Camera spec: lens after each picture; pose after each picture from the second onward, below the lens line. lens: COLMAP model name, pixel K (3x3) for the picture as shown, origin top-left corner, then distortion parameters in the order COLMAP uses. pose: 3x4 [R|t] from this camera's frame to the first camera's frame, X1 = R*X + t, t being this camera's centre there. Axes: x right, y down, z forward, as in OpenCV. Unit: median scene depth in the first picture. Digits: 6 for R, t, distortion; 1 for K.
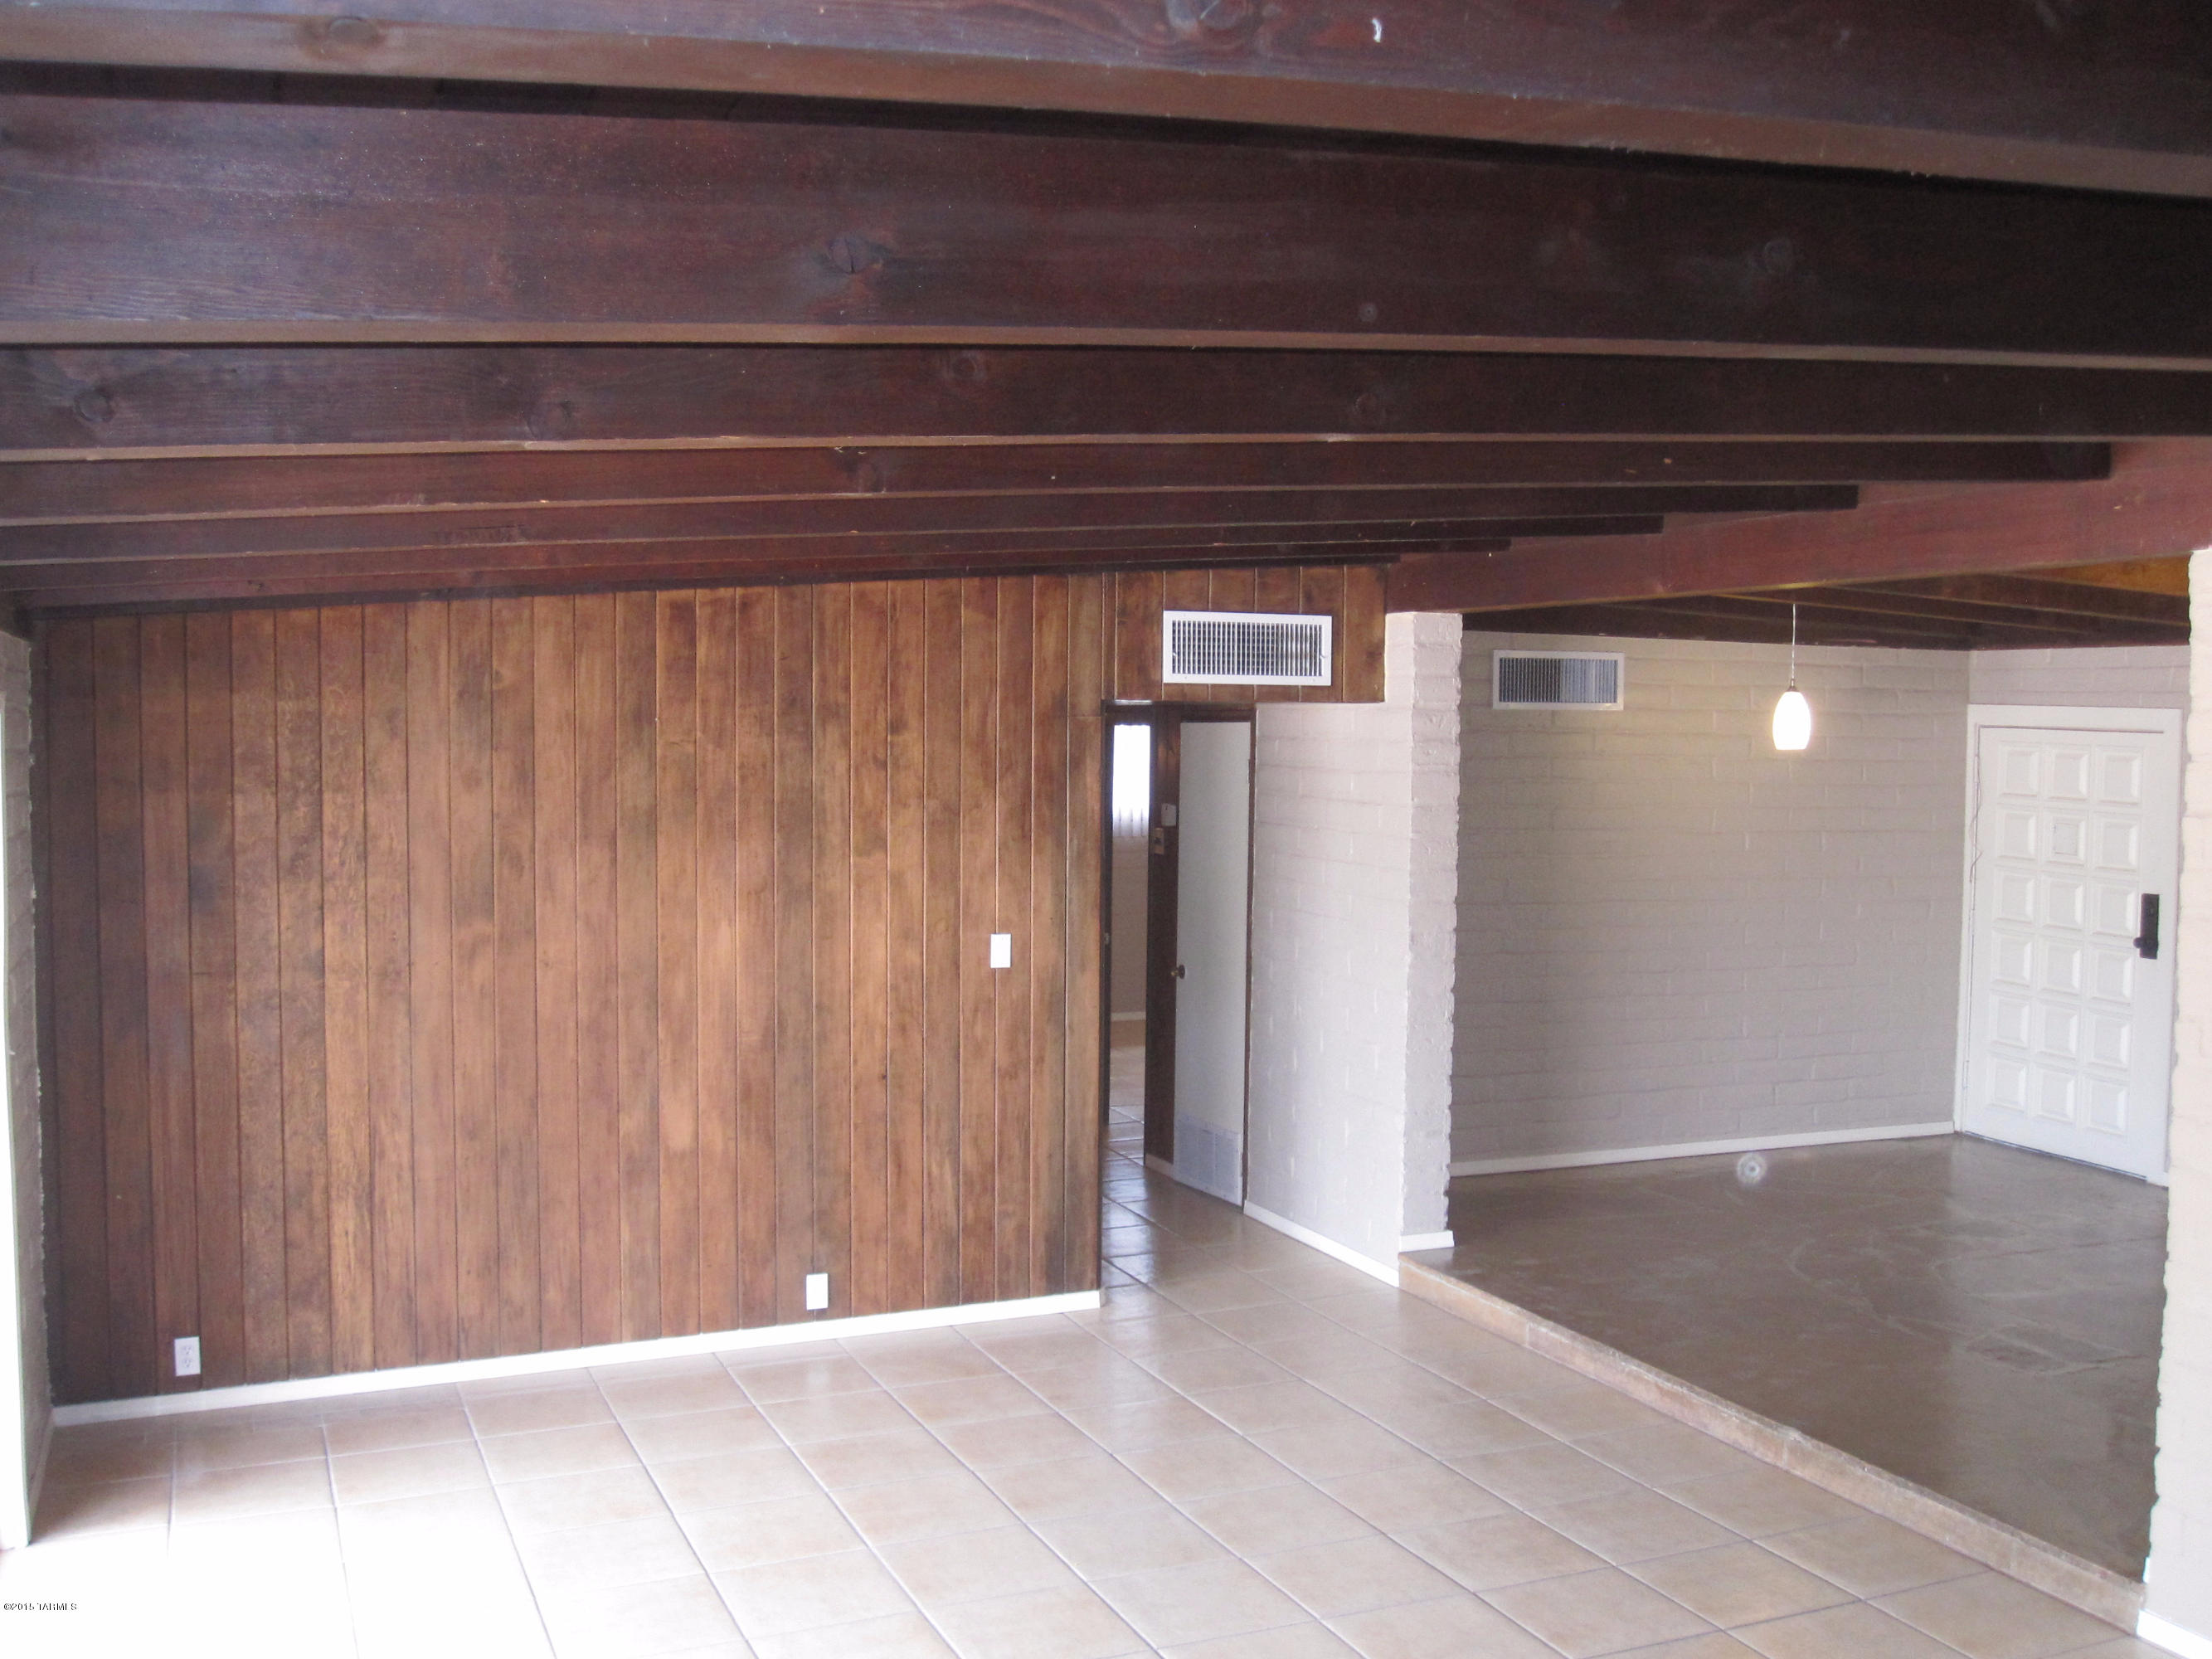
lens RADIAL K [[2143.8, 0, 1106.5], [0, 2143.8, 833.2], [0, 0, 1]] dist [-0.063052, 0.000000]
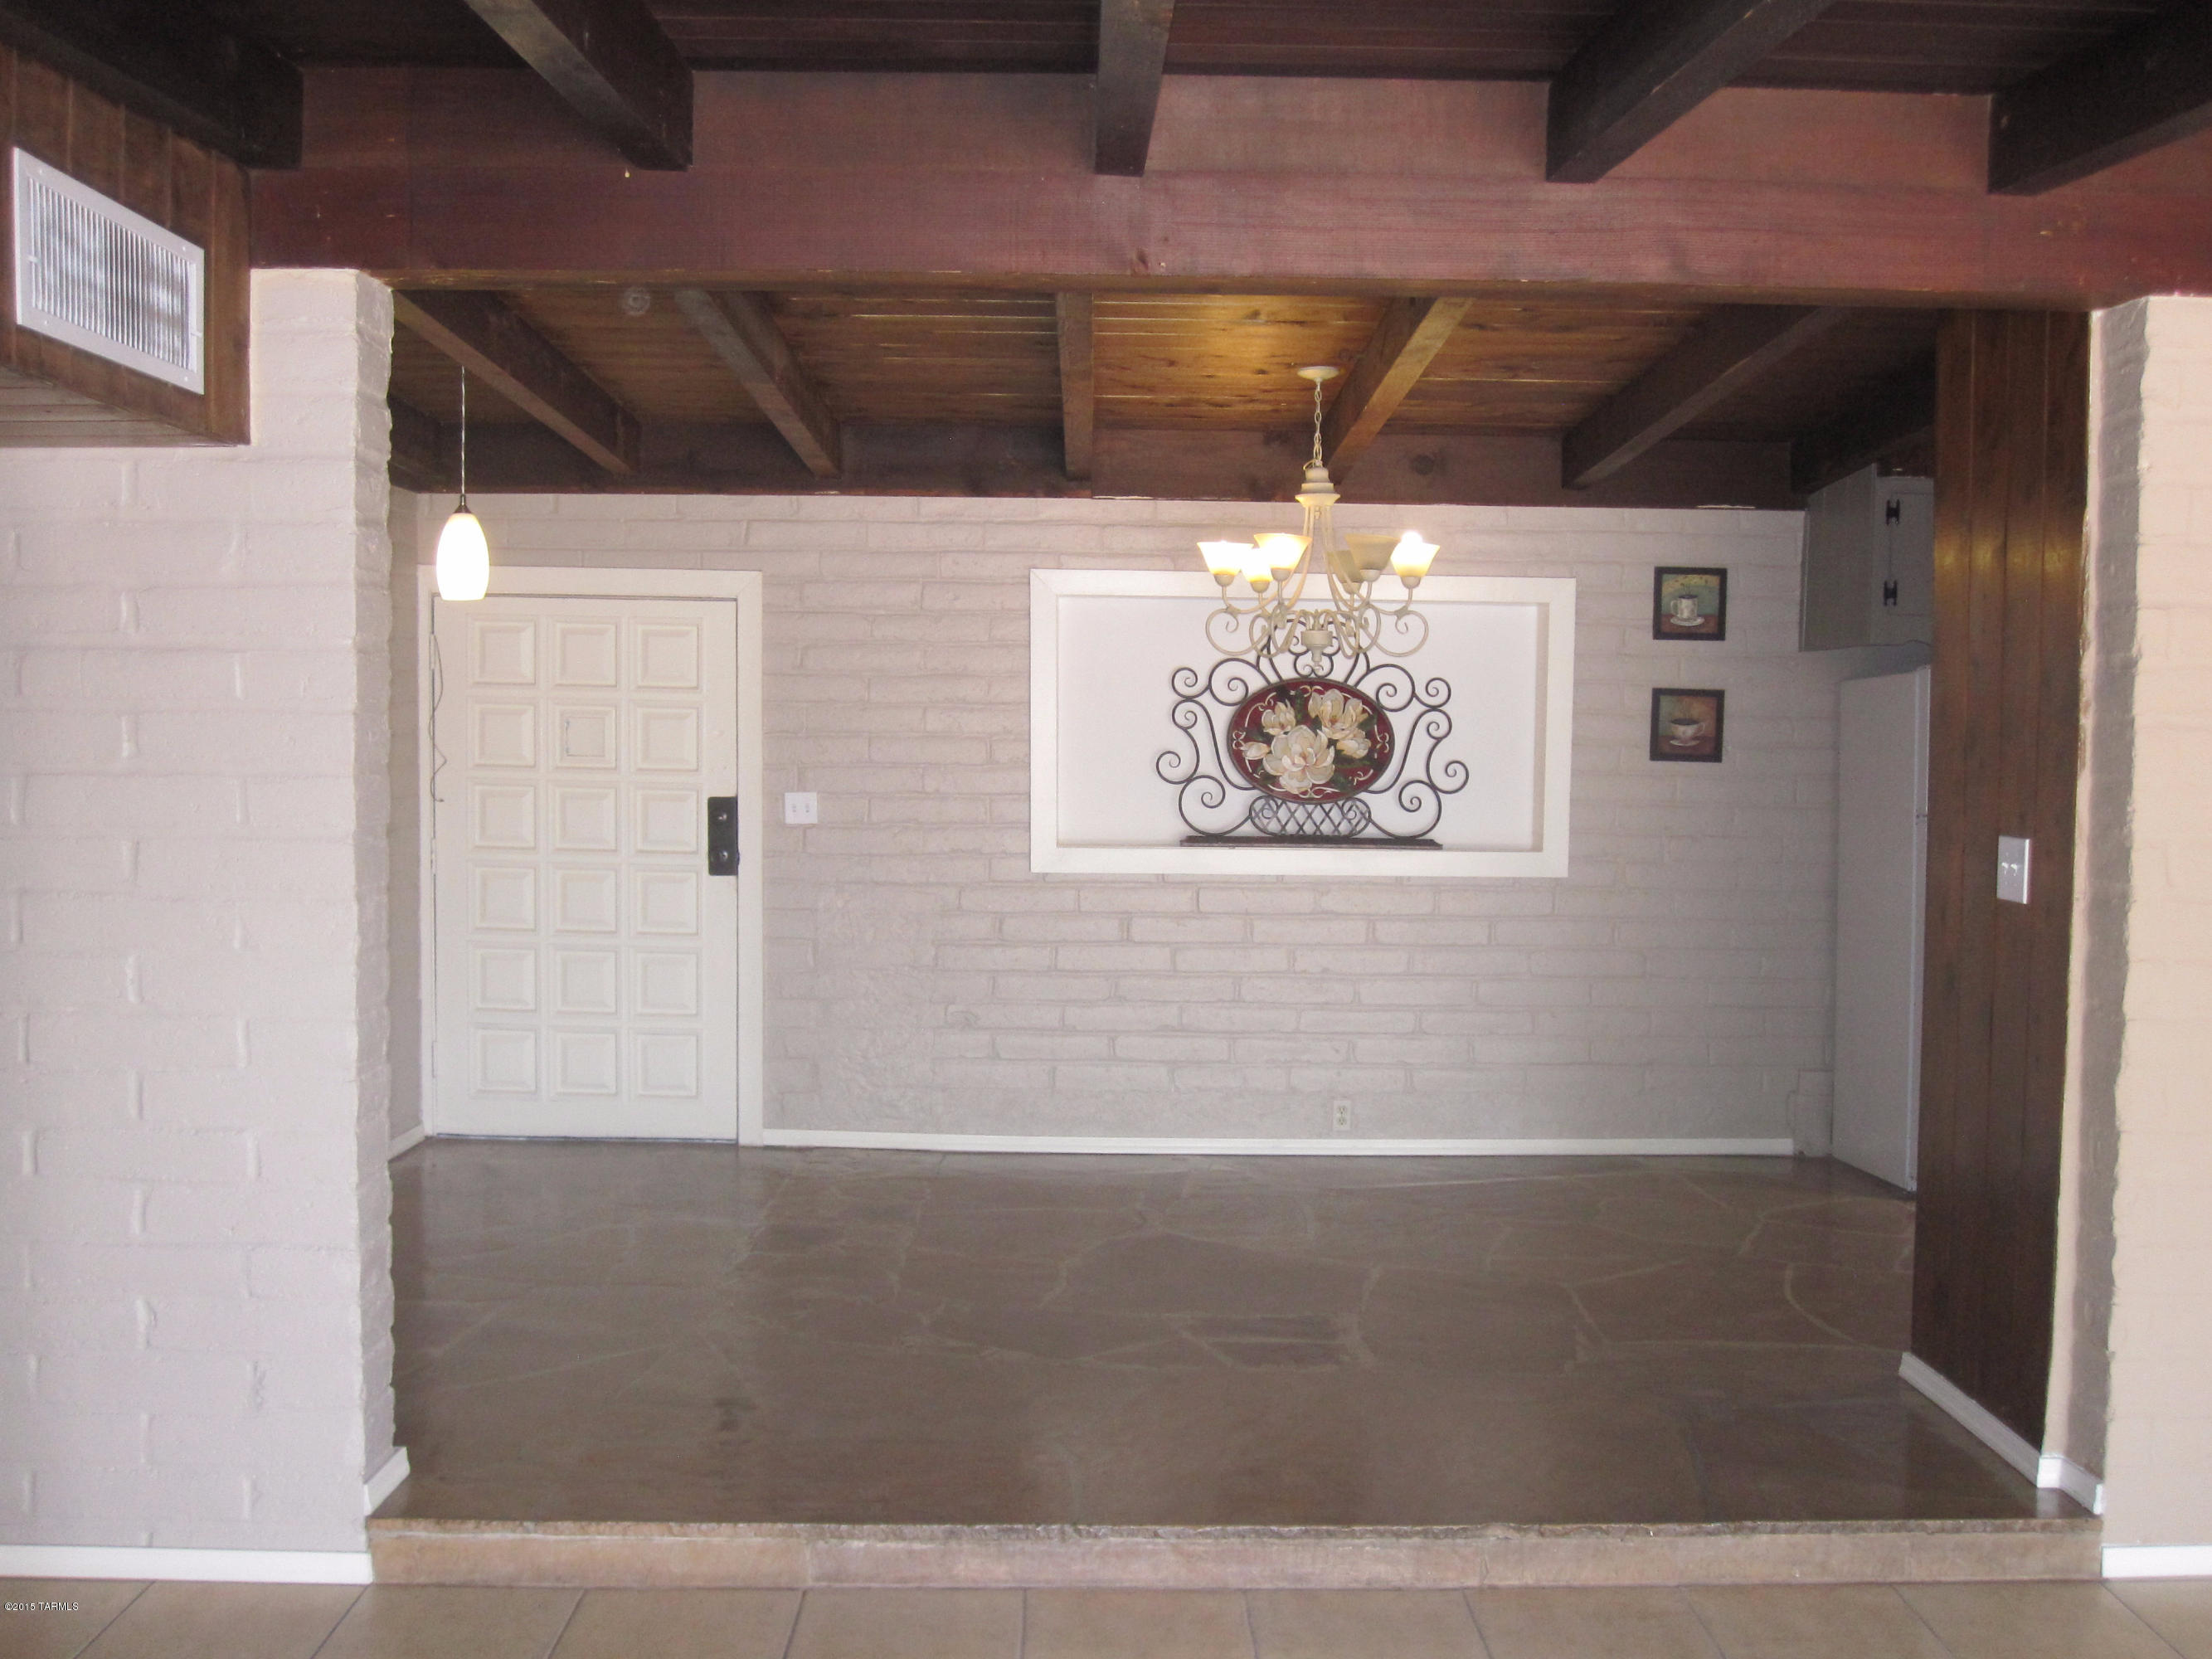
lens RADIAL K [[2143.8, 0, 1105.8], [0, 2143.8, 826.9], [0, 0, 1]] dist [-0.063052, 0.000000]
pose [[0.371927, -0.049235, 0.926955, -0.264638], [0.042697, 0.998443, 0.035901, 0.019572], [-0.927280, 0.026226, 0.373450, 0.647312]]
